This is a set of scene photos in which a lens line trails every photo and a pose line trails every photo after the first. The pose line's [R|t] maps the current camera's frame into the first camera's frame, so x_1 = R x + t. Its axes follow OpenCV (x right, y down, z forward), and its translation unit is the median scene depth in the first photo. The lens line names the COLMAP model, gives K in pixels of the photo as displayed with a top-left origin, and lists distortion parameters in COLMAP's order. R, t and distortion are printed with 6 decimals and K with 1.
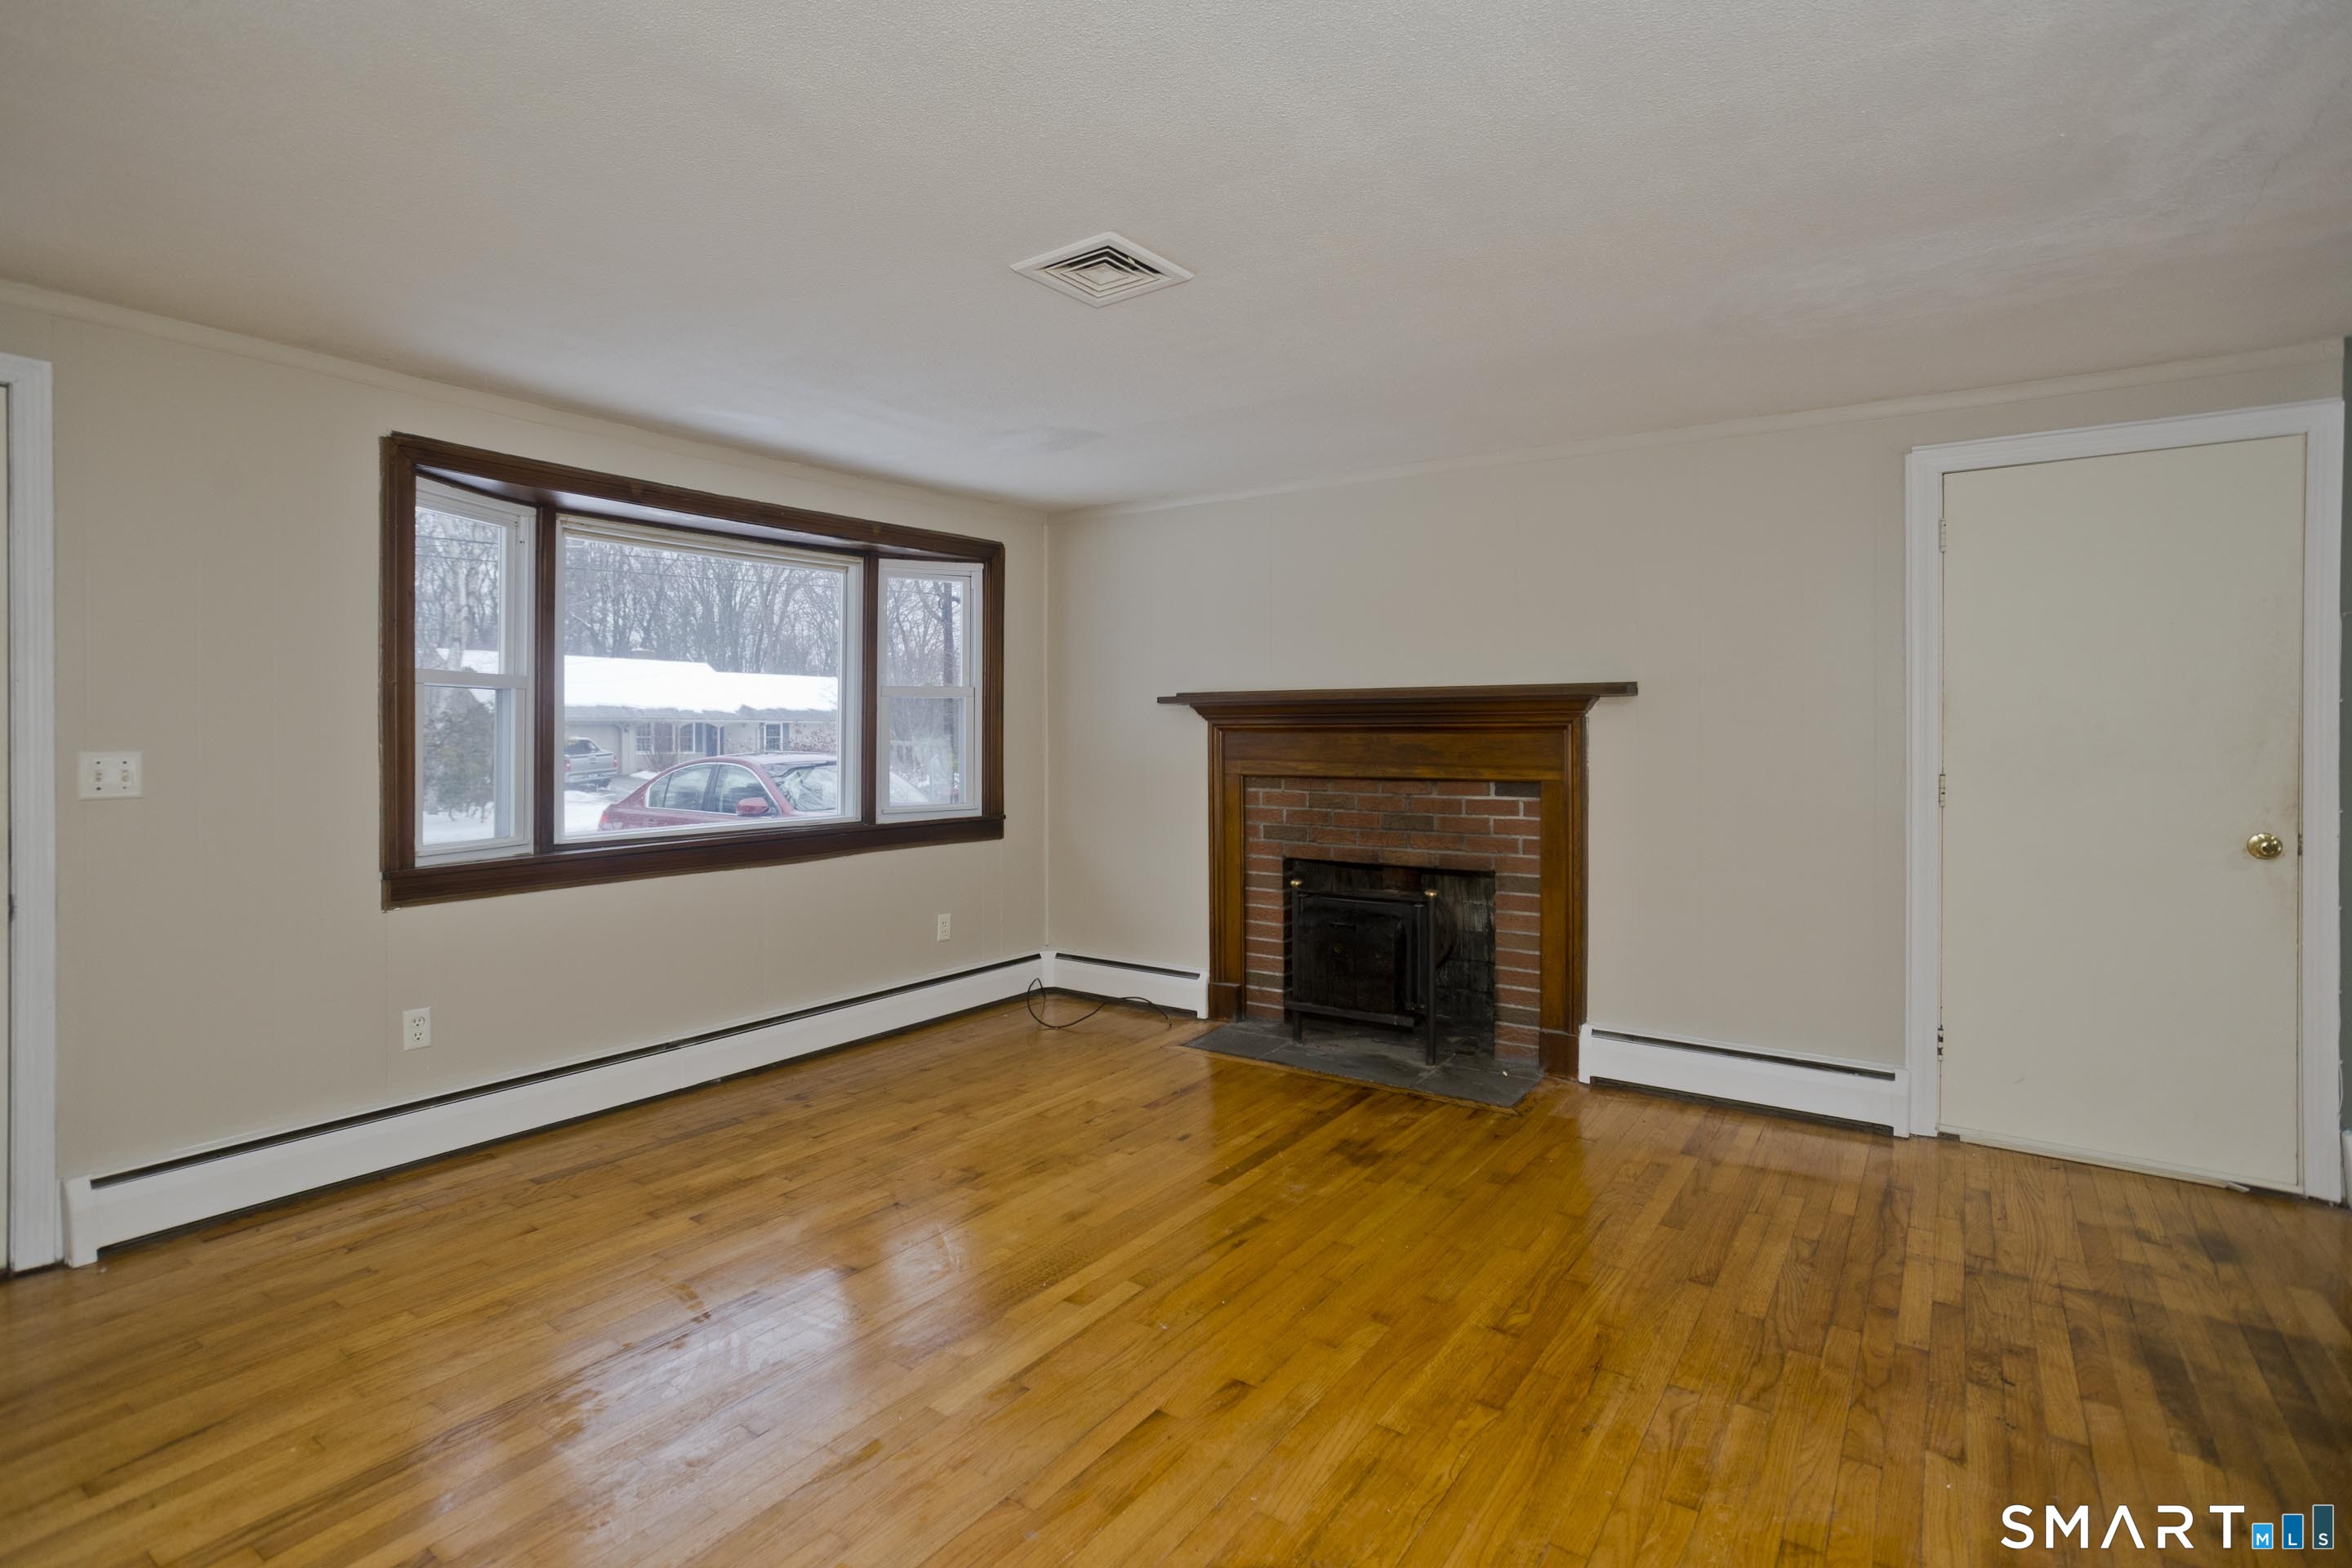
lens RADIAL K [[1174.1, 0, 1156.1], [0, 1174.1, 734.6], [0, 0, 1]] dist [-0.052574, 0.031922]
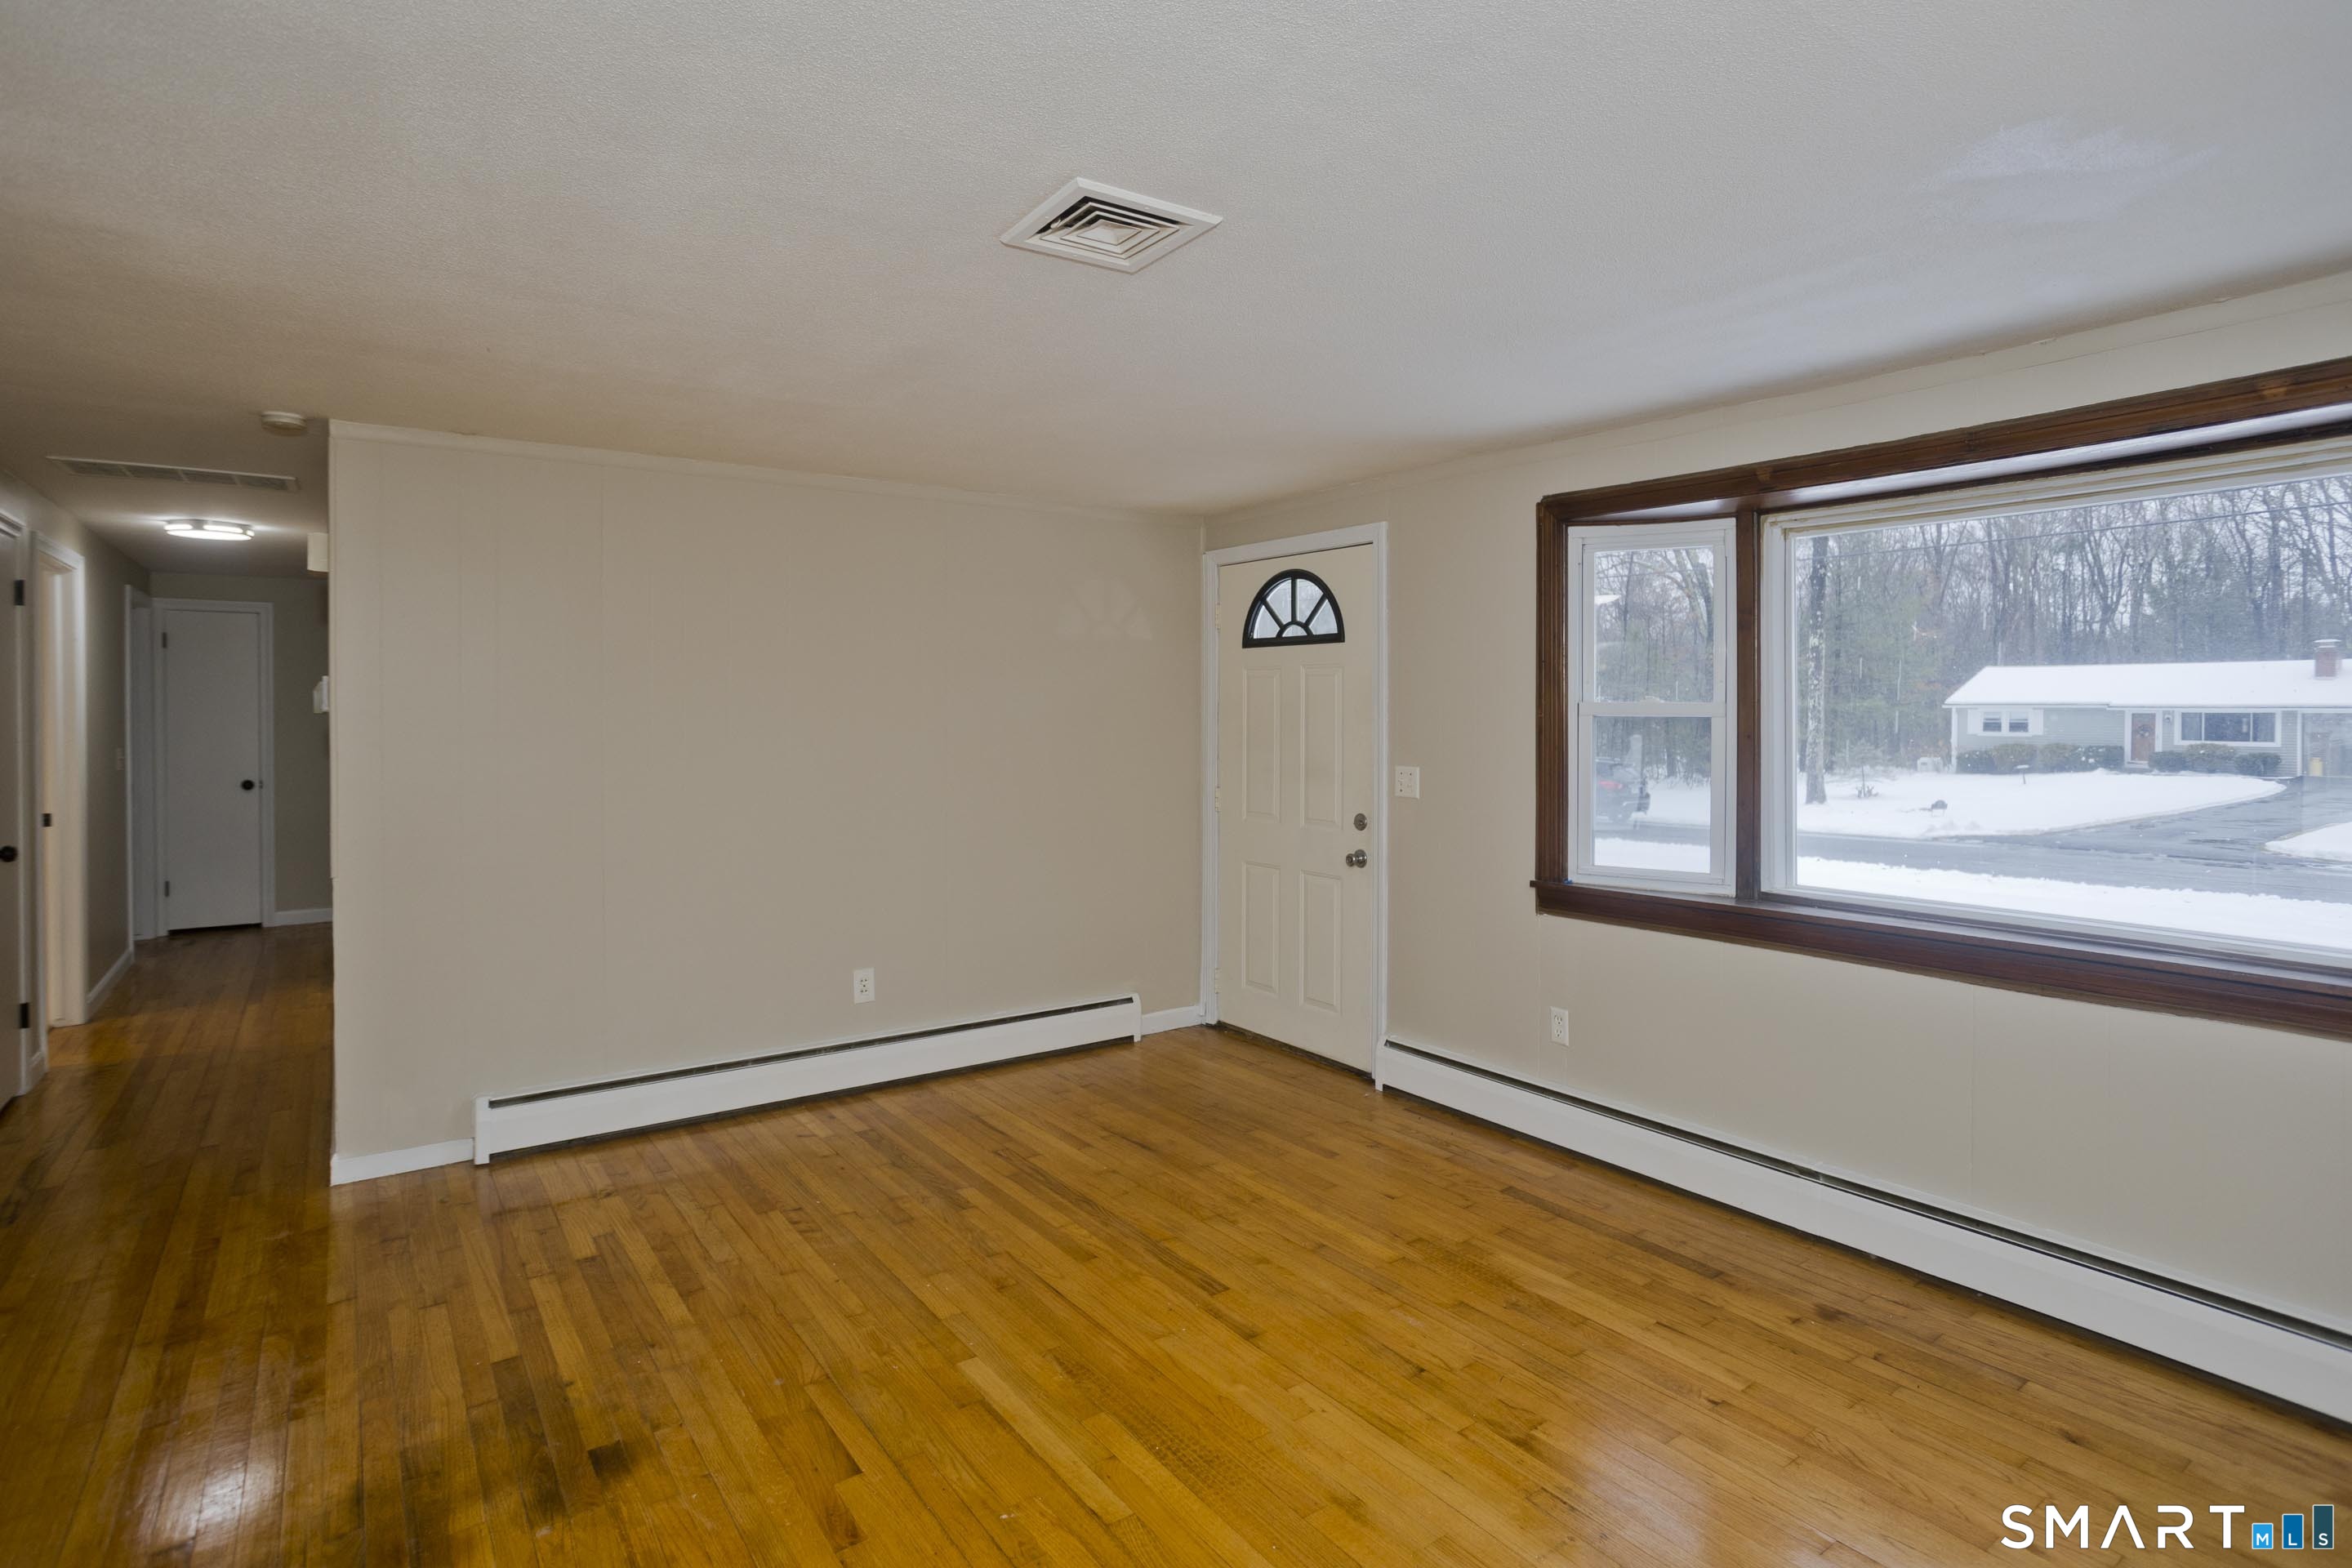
lens RADIAL K [[1174.1, 0, 1156.1], [0, 1174.1, 734.6], [0, 0, 1]] dist [-0.052574, 0.031922]
pose [[-0.339592, 0.021524, -0.940327, 0.433720], [-0.001462, 0.999725, 0.023411, -0.041645], [0.940572, 0.009325, -0.339467, 0.811065]]
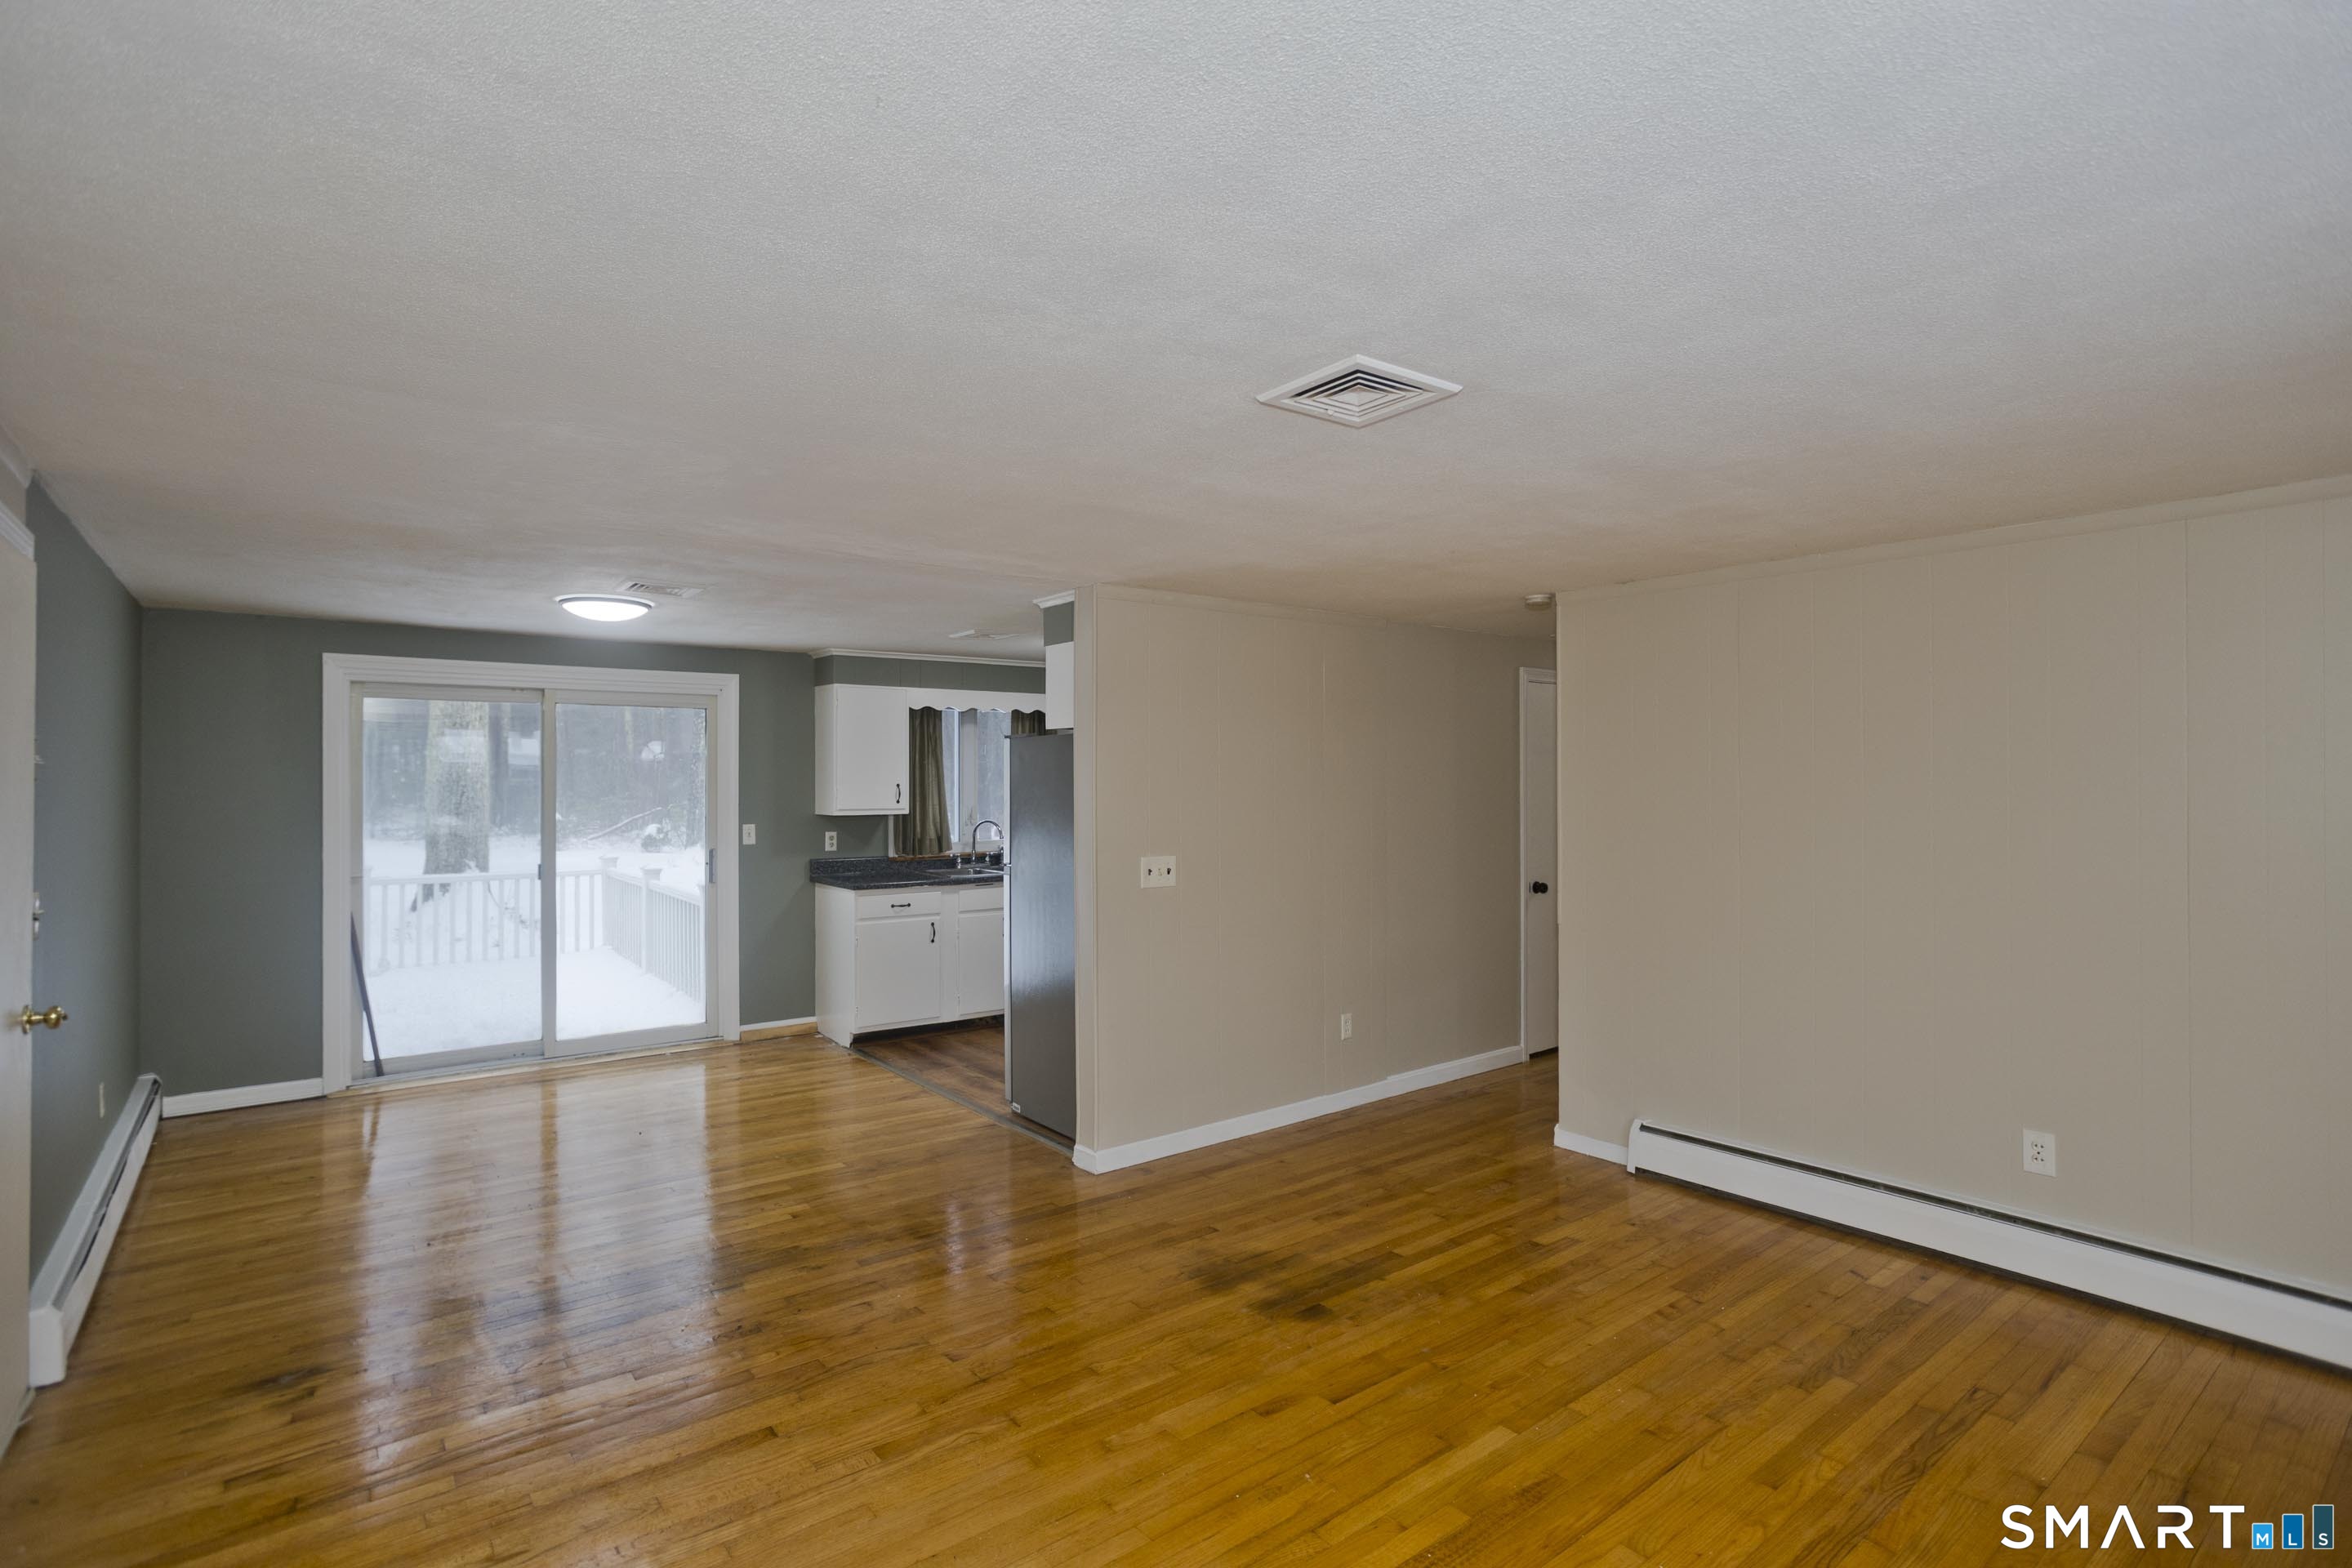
lens RADIAL K [[1139.0, 0, 1176.0], [0, 1139.0, 784.0], [0, 0, 1]] dist [-0.053049, 0.036089]
pose [[-0.959830, 0.001503, 0.280580, -0.095943], [0.002692, 0.999989, 0.003852, -0.064585], [-0.280571, 0.004452, -0.959823, 1.170125]]
